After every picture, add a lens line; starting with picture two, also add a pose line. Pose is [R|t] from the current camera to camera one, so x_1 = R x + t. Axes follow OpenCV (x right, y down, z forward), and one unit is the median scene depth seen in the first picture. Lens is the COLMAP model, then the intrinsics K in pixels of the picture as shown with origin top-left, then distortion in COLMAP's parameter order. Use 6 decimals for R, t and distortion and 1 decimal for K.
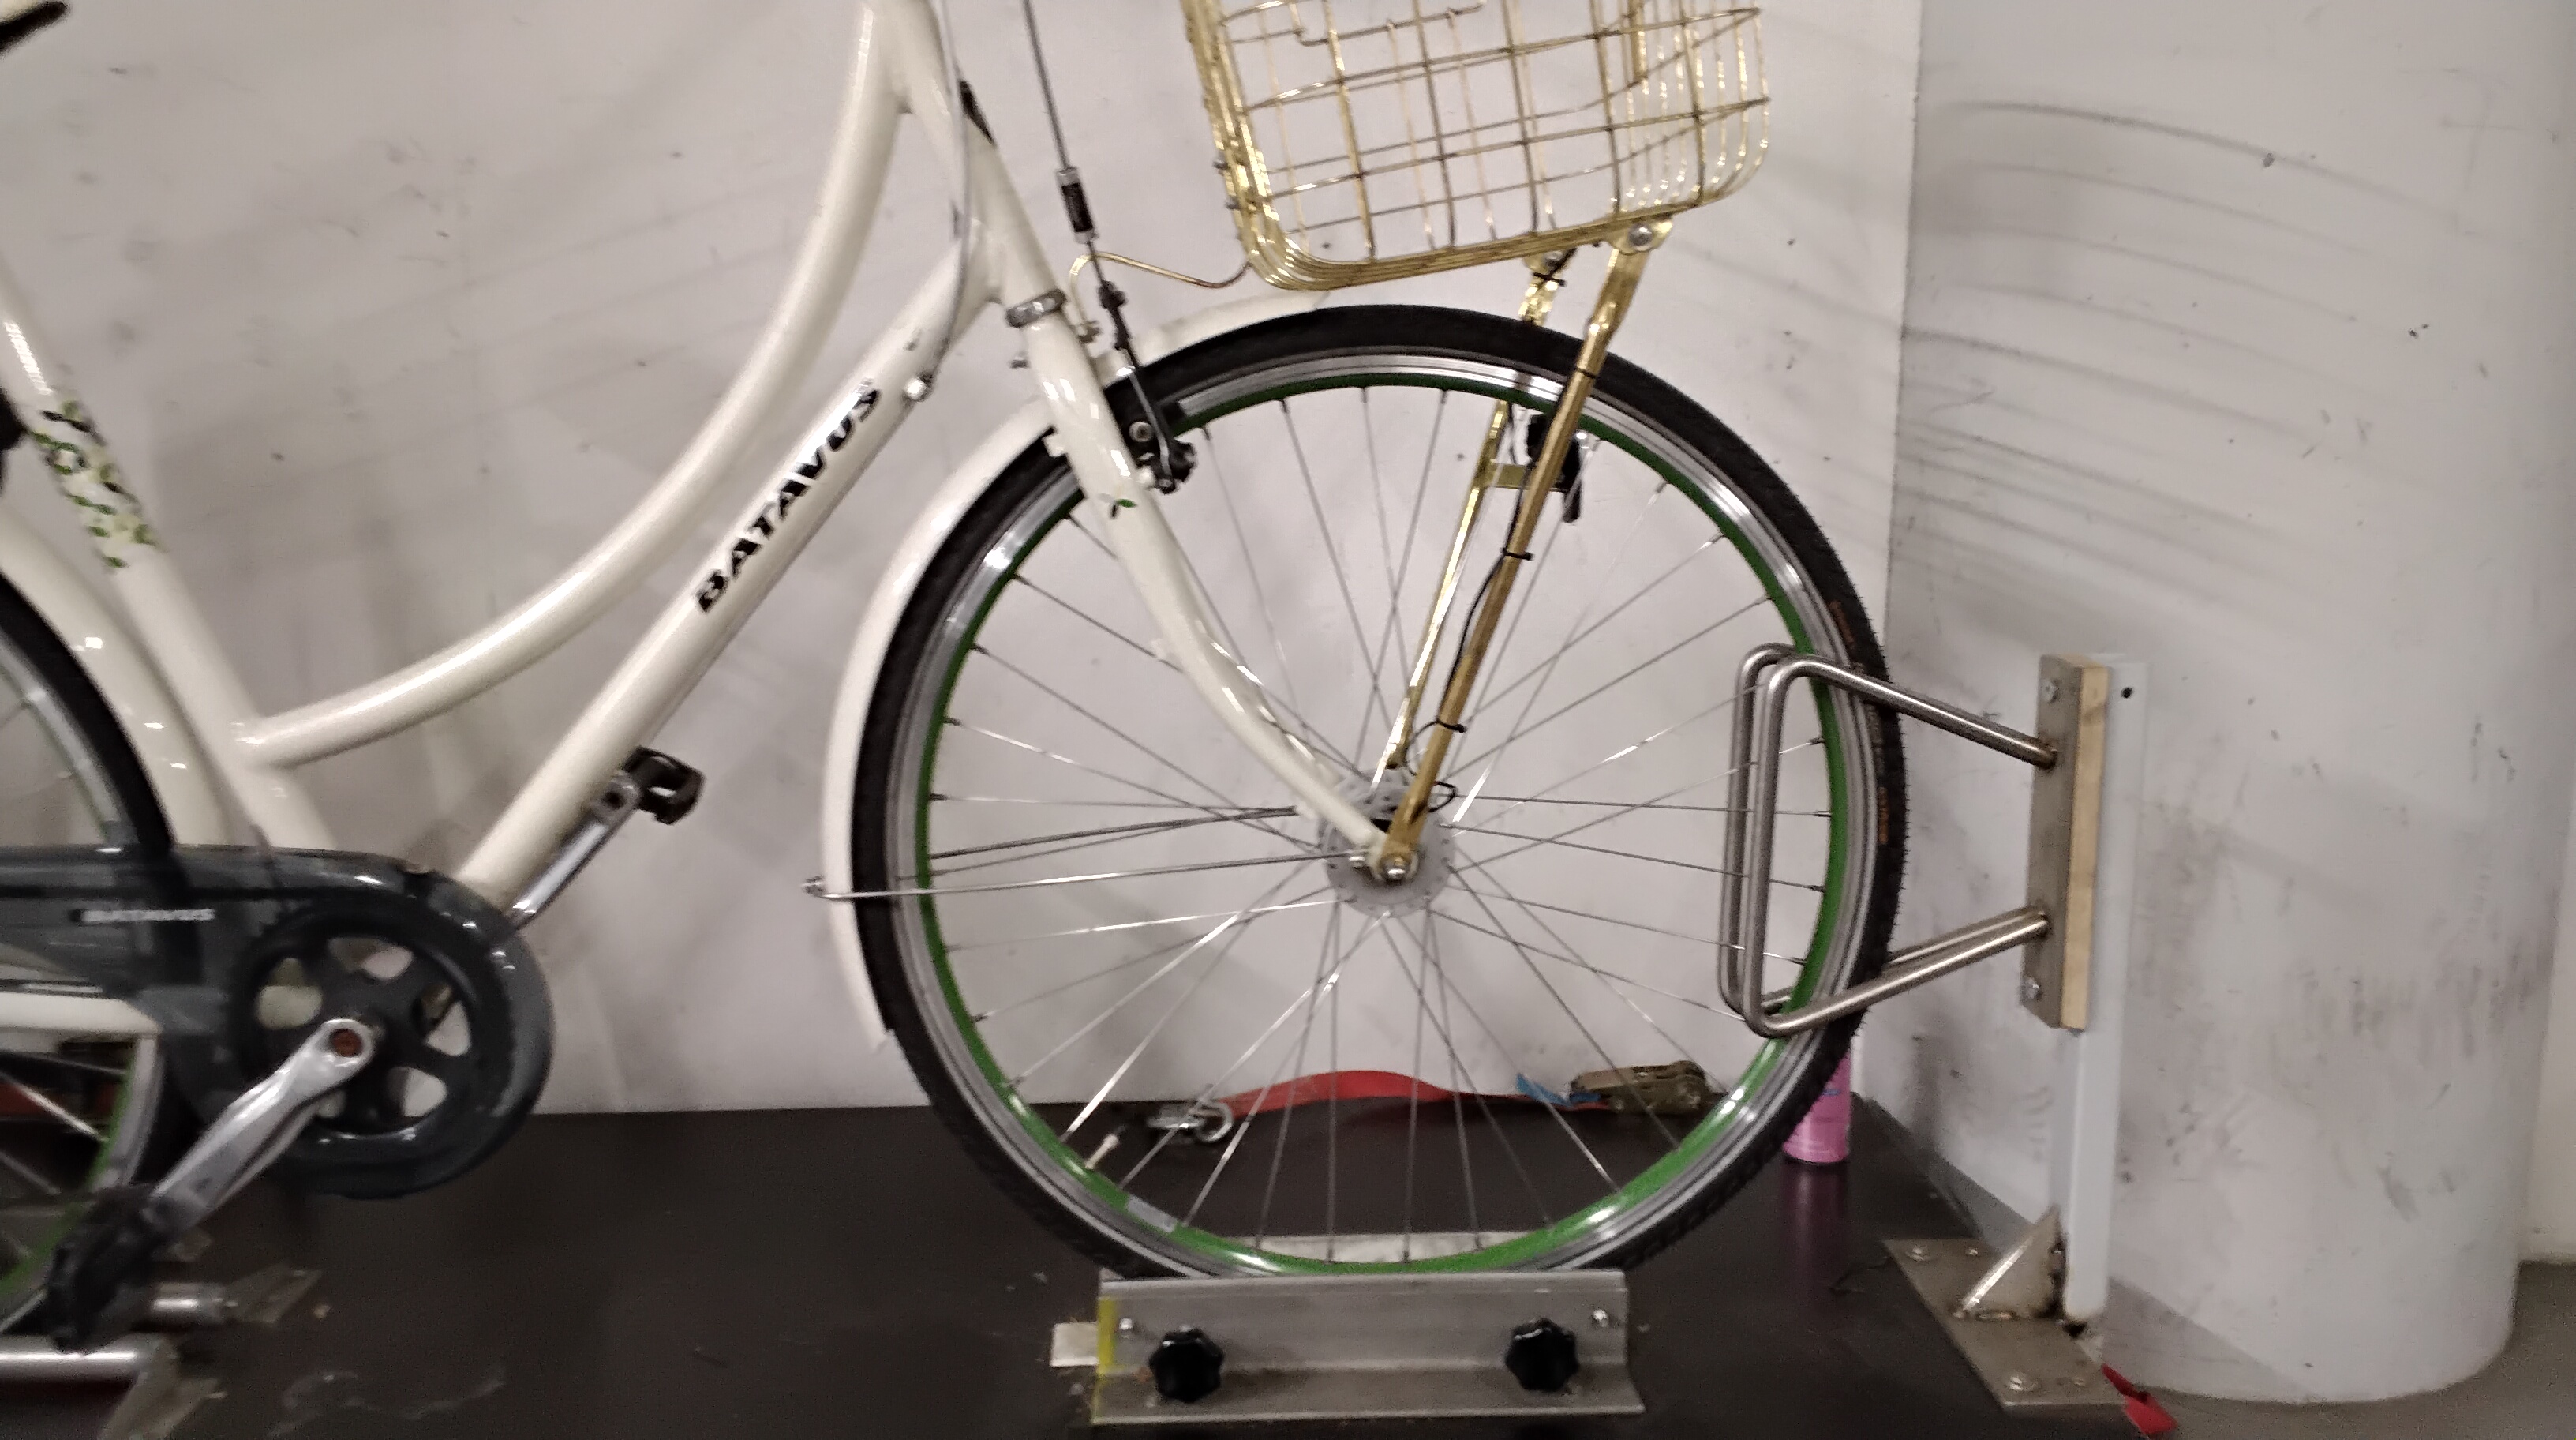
lens RADIAL K [[2022.7, 0, 1319.4], [0, 2022.7, 718.7], [0, 0, 1]] dist [0.099614, -0.167040]
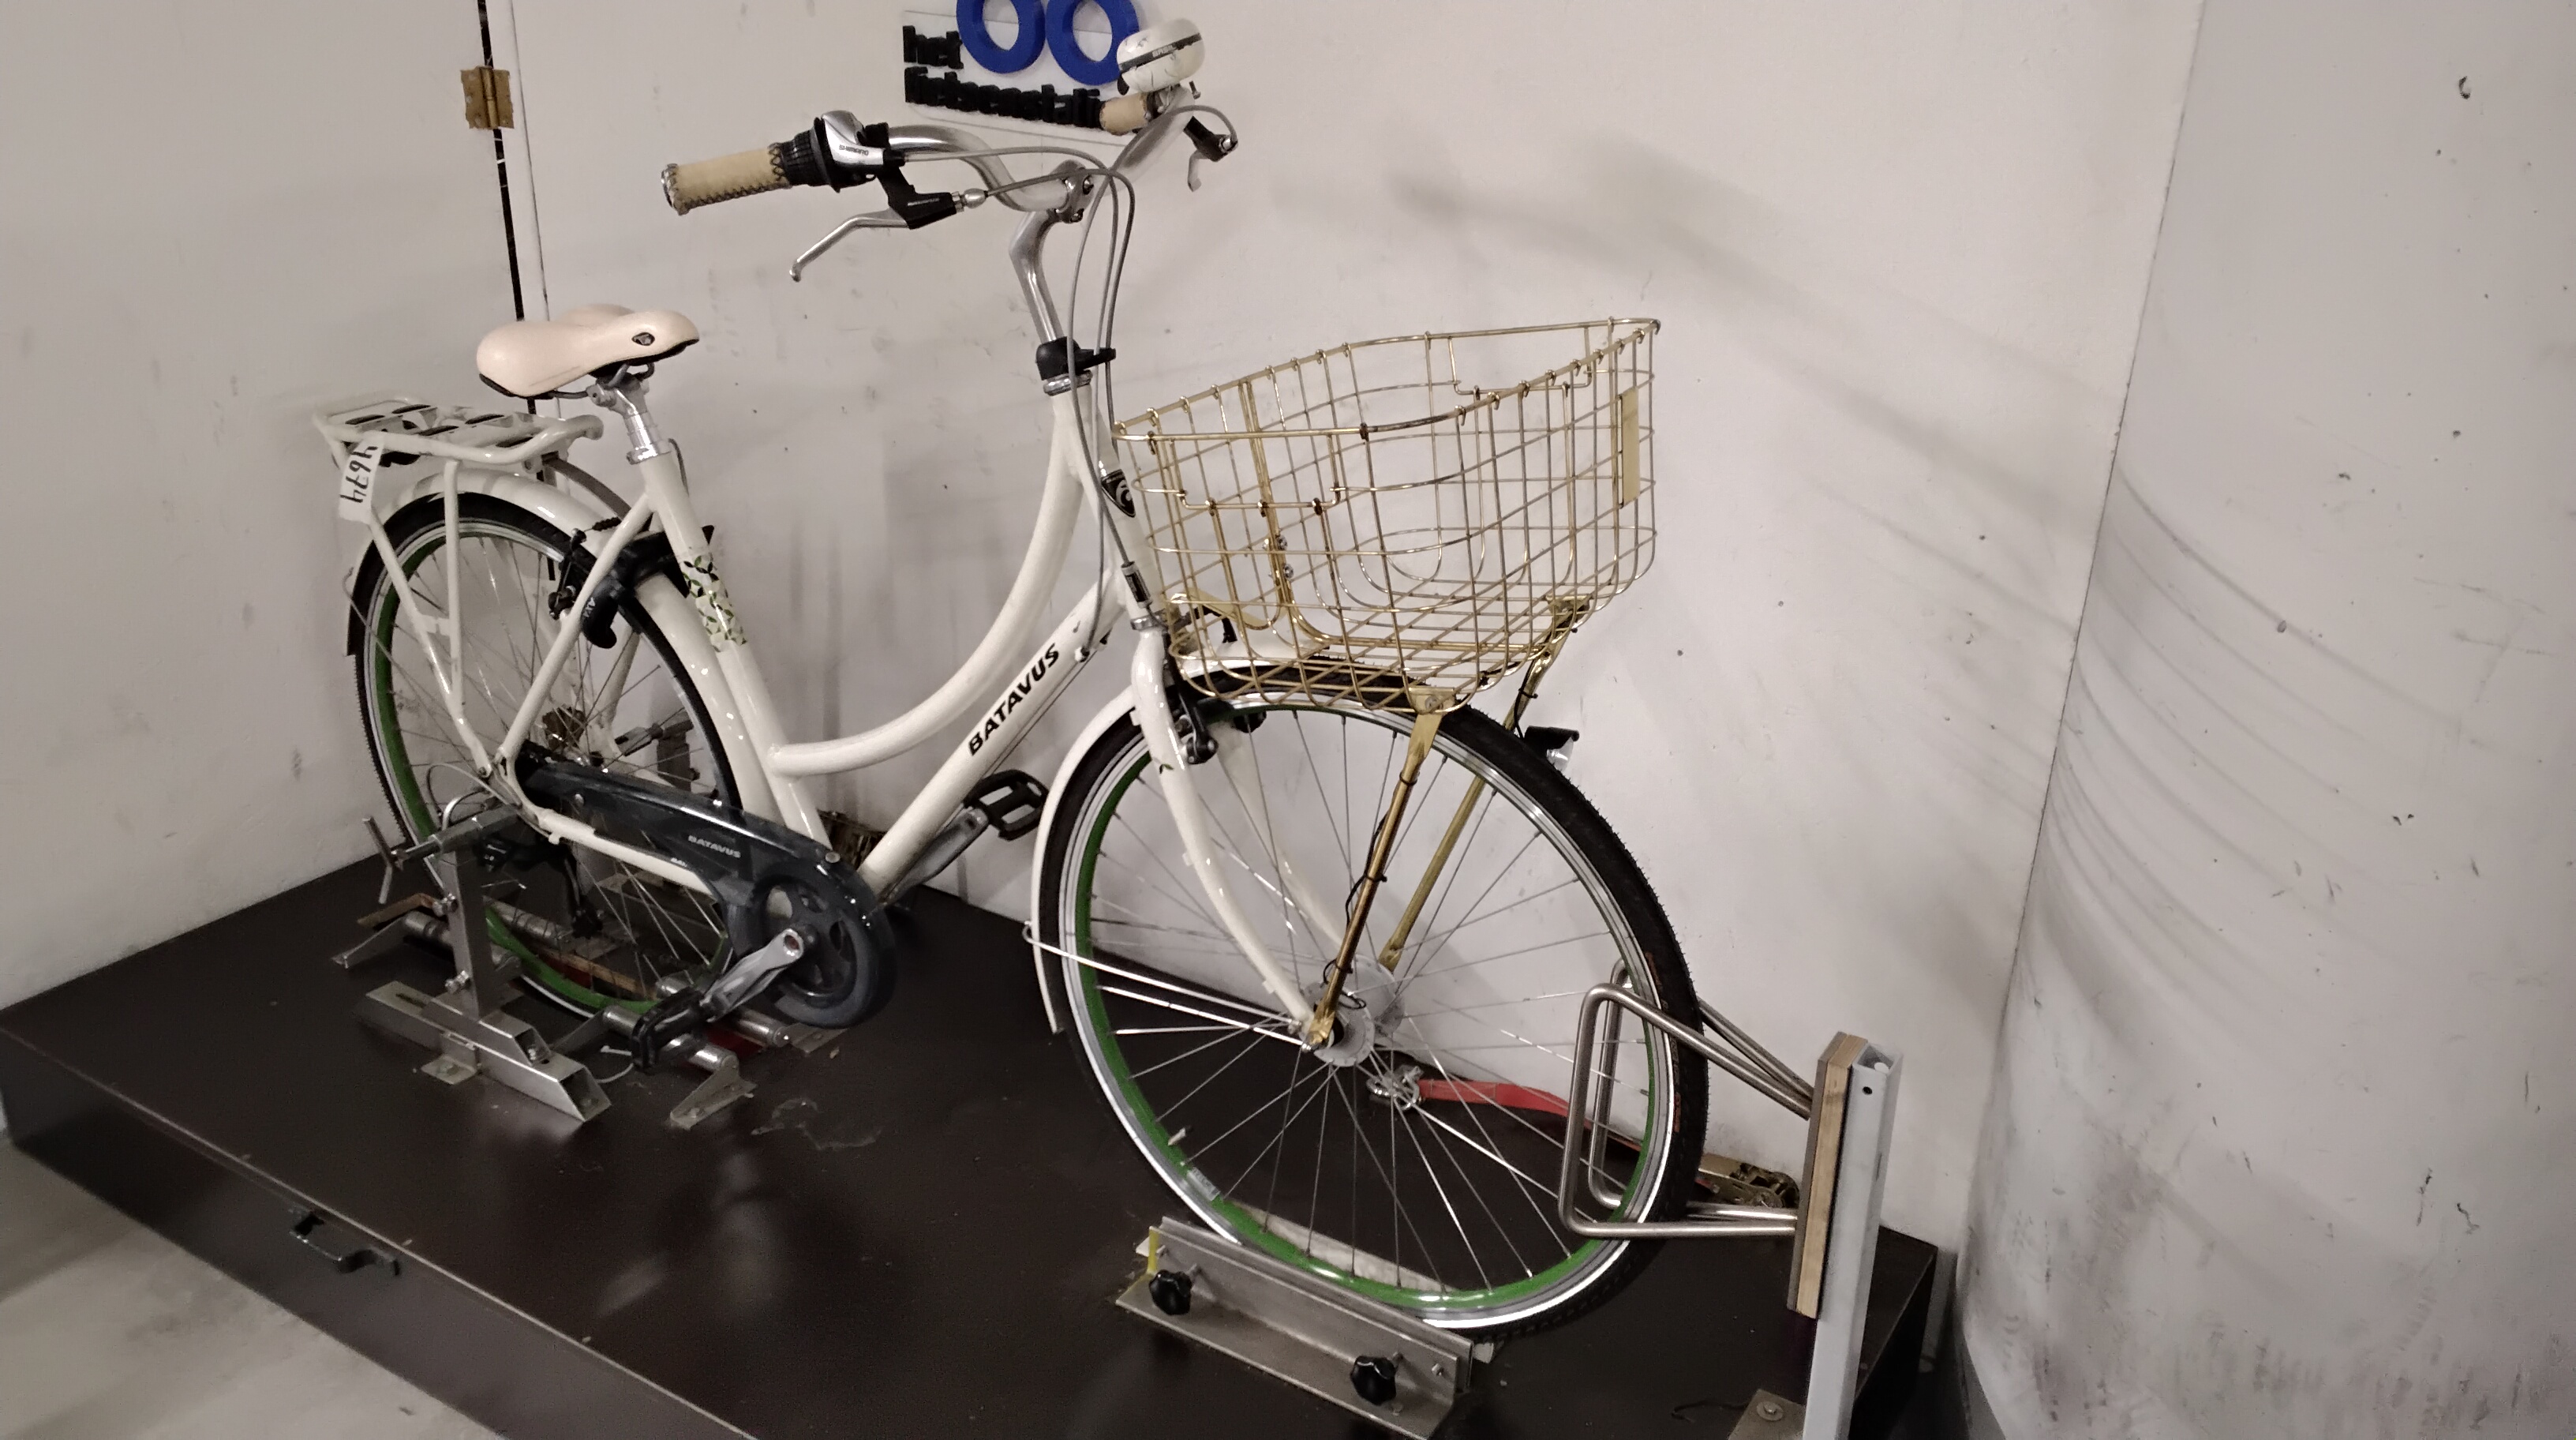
lens RADIAL K [[2022.7, 0, 1319.4], [0, 2022.7, 718.7], [0, 0, 1]] dist [0.099614, -0.167040]
pose [[0.830815, 0.241967, -0.501197, 0.671814], [-0.135114, 0.961295, 0.240118, -0.468785], [0.539898, -0.131775, 0.831351, -0.159397]]
